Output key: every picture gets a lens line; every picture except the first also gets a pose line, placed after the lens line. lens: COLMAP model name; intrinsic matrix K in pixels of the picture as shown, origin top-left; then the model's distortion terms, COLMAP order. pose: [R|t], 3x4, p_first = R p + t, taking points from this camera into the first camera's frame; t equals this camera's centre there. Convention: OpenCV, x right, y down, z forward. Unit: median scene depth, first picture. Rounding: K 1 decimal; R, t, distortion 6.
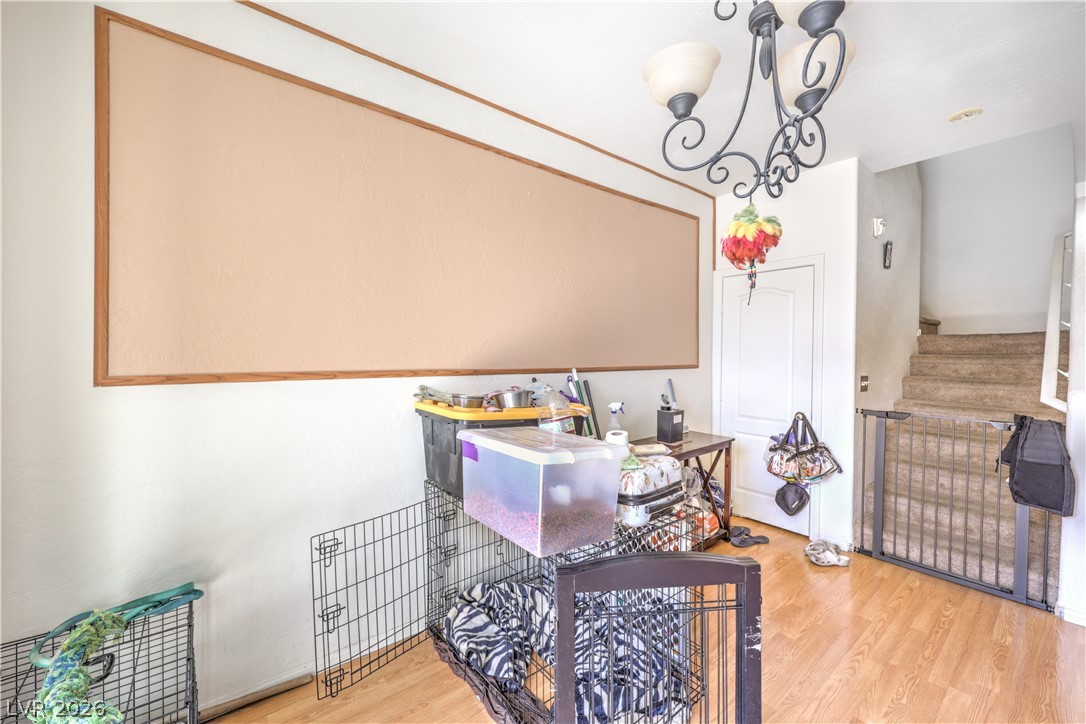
lens RADIAL K [[441.6, 0, 567.5], [0, 441.6, 349.8], [0, 0, 1]] dist [-0.003096, 0.001347]
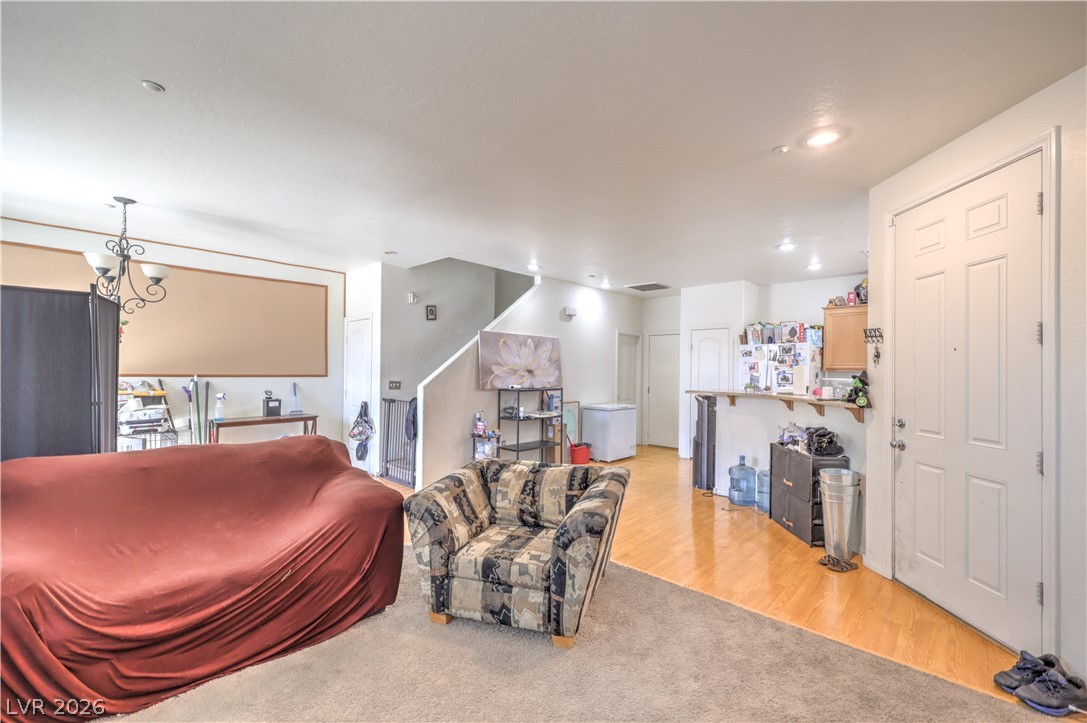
lens RADIAL K [[442.0, 0, 567.4], [0, 442.0, 370.1], [0, 0, 1]] dist [-0.003096, 0.001347]
pose [[0.988031, 0.007993, 0.154050, 1.255164], [-0.008816, 0.999950, 0.004659, 0.000926], [-0.154005, -0.005962, 0.988052, -1.042394]]
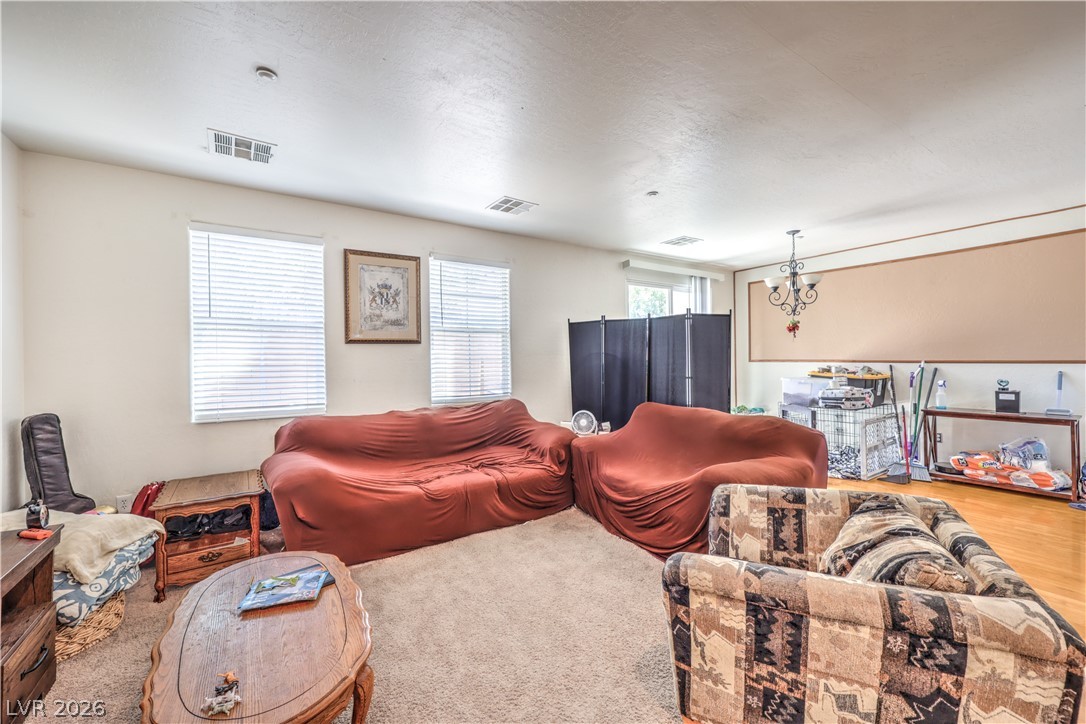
lens RADIAL K [[441.6, 0, 540.6], [0, 441.6, 356.2], [0, 0, 1]] dist [-0.003096, 0.001347]
pose [[-0.102261, -0.005388, -0.994743, 2.002231], [0.021971, 0.999729, -0.007674, 0.003195], [0.994515, -0.022641, -0.102115, -0.392706]]
